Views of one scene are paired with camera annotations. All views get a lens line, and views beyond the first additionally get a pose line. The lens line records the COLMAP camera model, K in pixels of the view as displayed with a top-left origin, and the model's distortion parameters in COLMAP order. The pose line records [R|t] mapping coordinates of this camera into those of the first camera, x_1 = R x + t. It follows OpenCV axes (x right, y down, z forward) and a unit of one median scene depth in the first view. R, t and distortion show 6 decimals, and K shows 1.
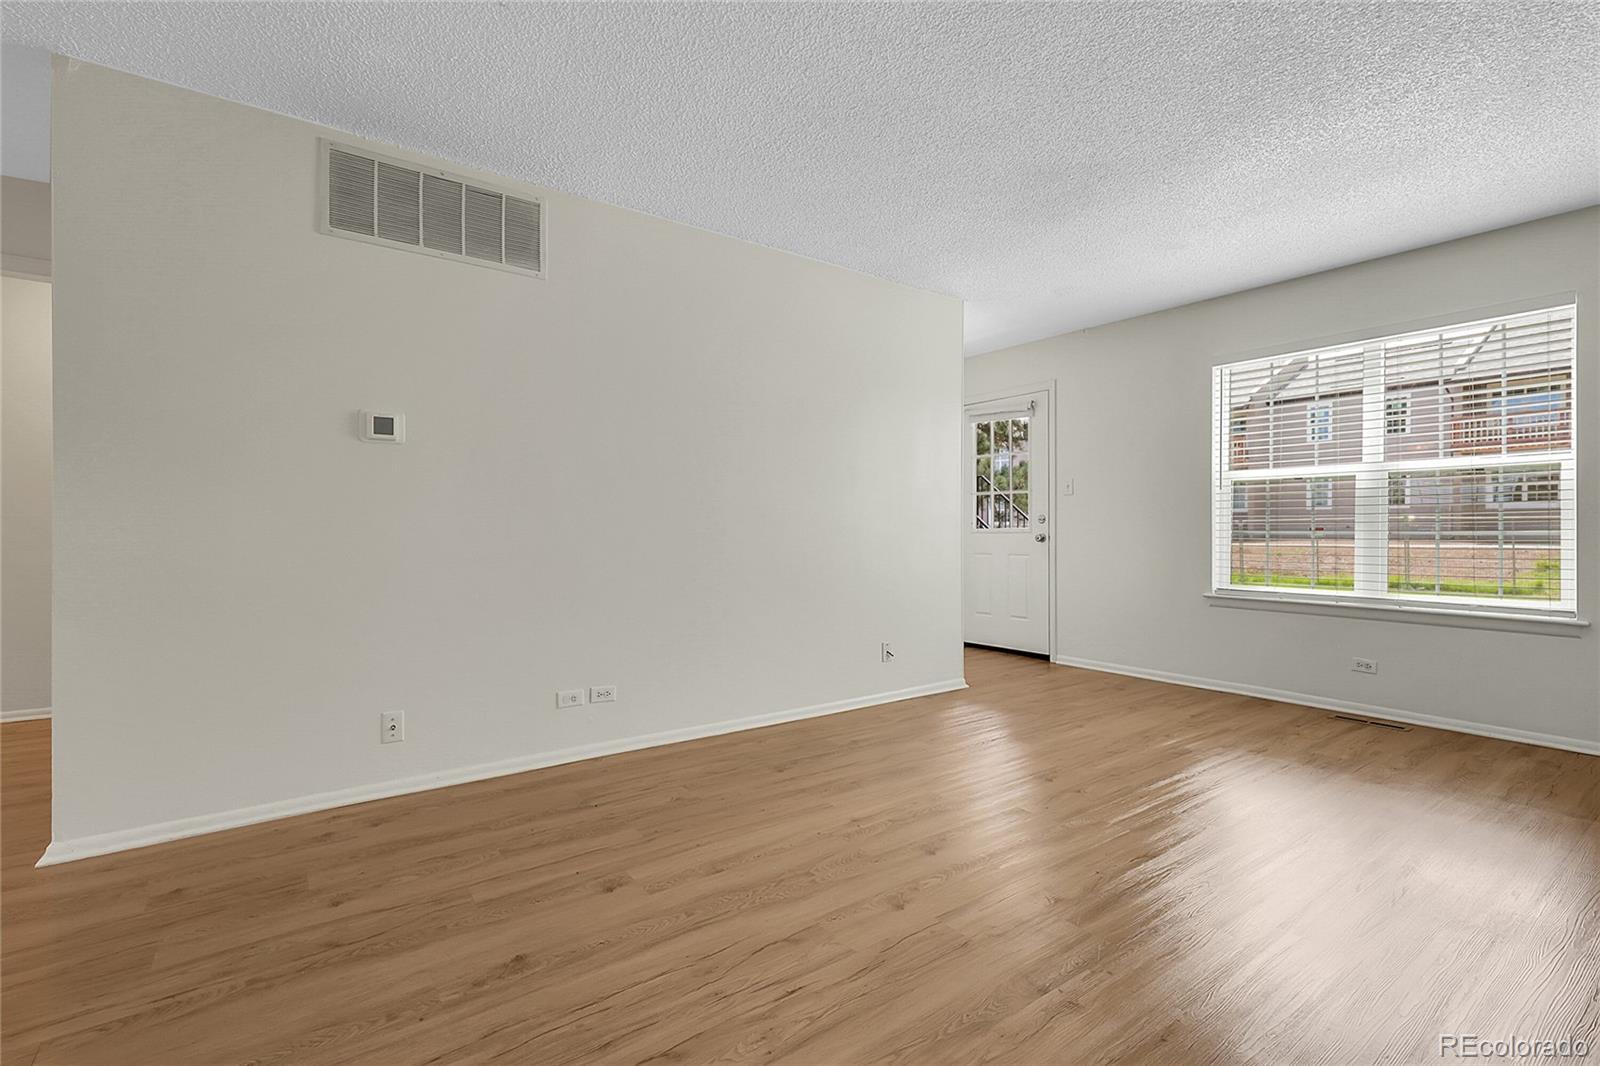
lens RADIAL K [[729.4, 0, 799.2], [0, 729.4, 528.8], [0, 0, 1]] dist [0.016433, 0.000282]
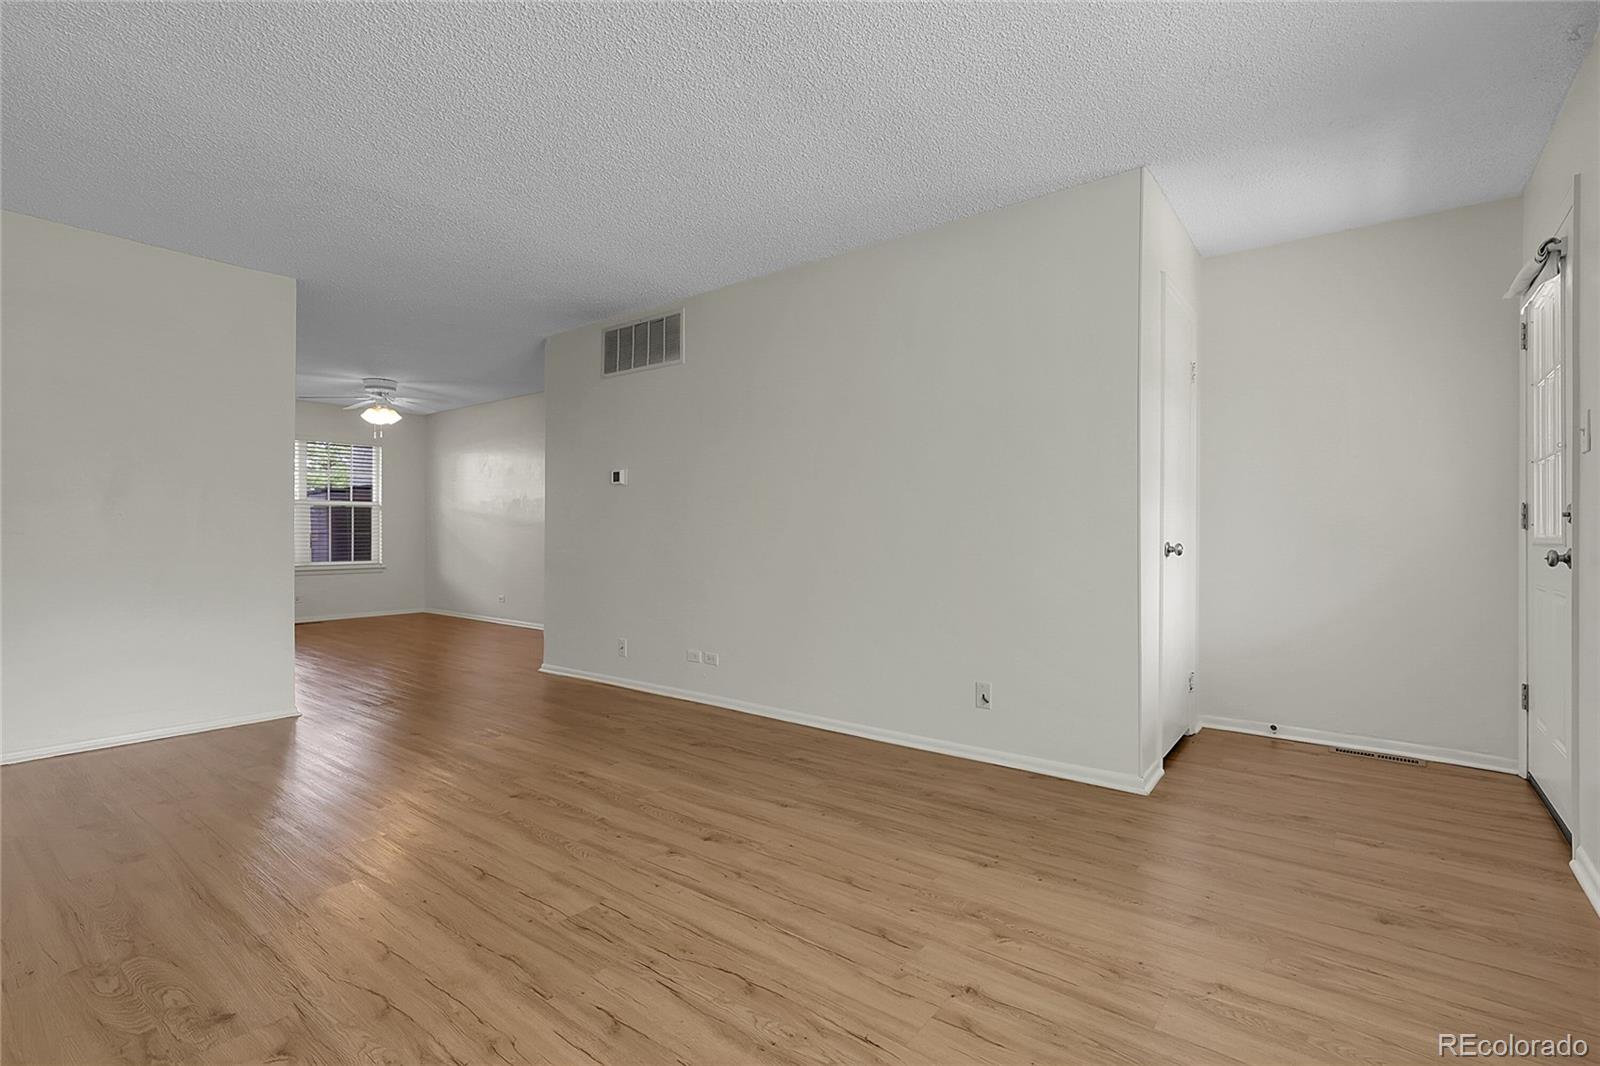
lens RADIAL K [[729.4, 0, 804.9], [0, 729.4, 527.7], [0, 0, 1]] dist [0.016433, 0.000282]
pose [[0.279765, -0.005412, -0.960053, 1.080381], [-0.002589, 0.999976, -0.006391, -0.005091], [0.960065, 0.004274, 0.279745, 0.802889]]
